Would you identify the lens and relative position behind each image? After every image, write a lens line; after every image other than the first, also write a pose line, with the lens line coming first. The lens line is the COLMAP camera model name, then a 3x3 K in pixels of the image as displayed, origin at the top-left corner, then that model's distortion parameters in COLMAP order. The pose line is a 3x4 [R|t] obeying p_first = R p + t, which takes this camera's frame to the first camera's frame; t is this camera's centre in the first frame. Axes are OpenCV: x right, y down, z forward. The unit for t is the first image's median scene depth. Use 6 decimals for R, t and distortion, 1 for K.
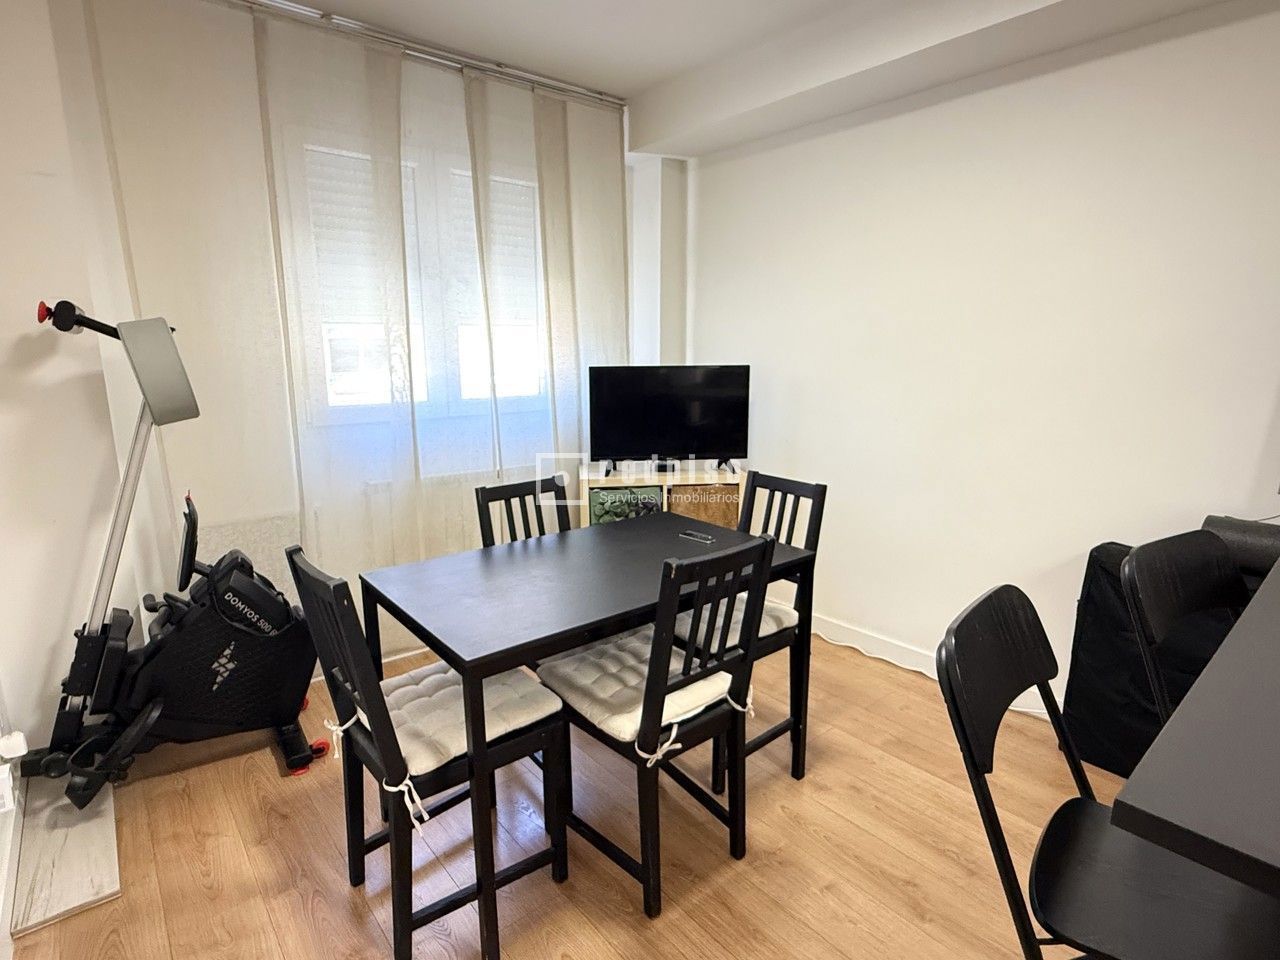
lens RADIAL K [[685.3, 0, 640.7], [0, 685.3, 482.7], [0, 0, 1]] dist [0.001500, 0.001512]
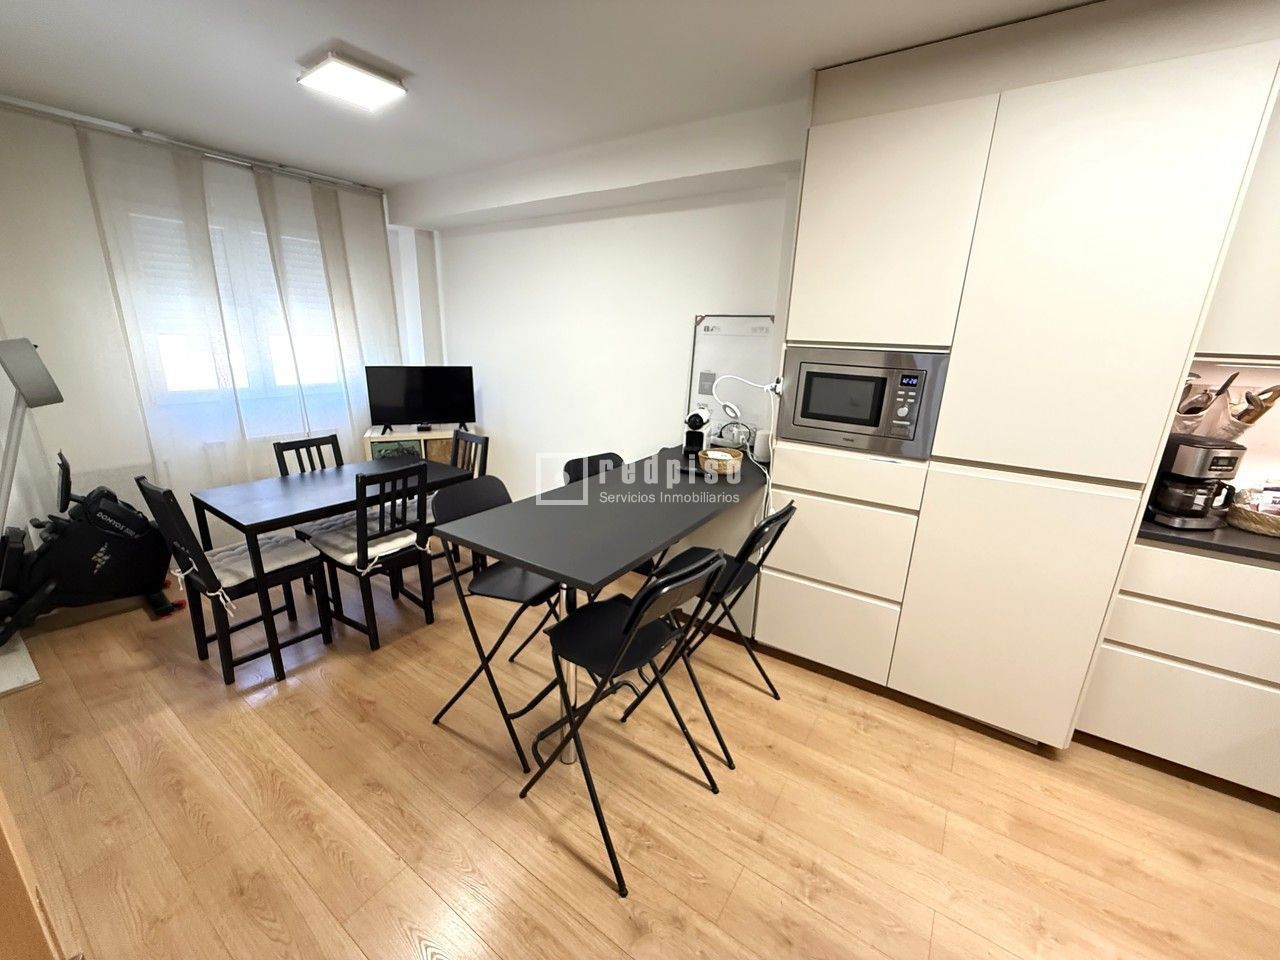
lens RADIAL K [[517.5, 0, 643.1], [0, 517.5, 481.6], [0, 0, 1]] dist [0.001421, 0.000249]
pose [[0.962183, -0.044147, 0.268802, 0.287911], [0.021330, 0.995961, 0.087221, 0.010260], [-0.271567, -0.078190, 0.959238, -0.482574]]
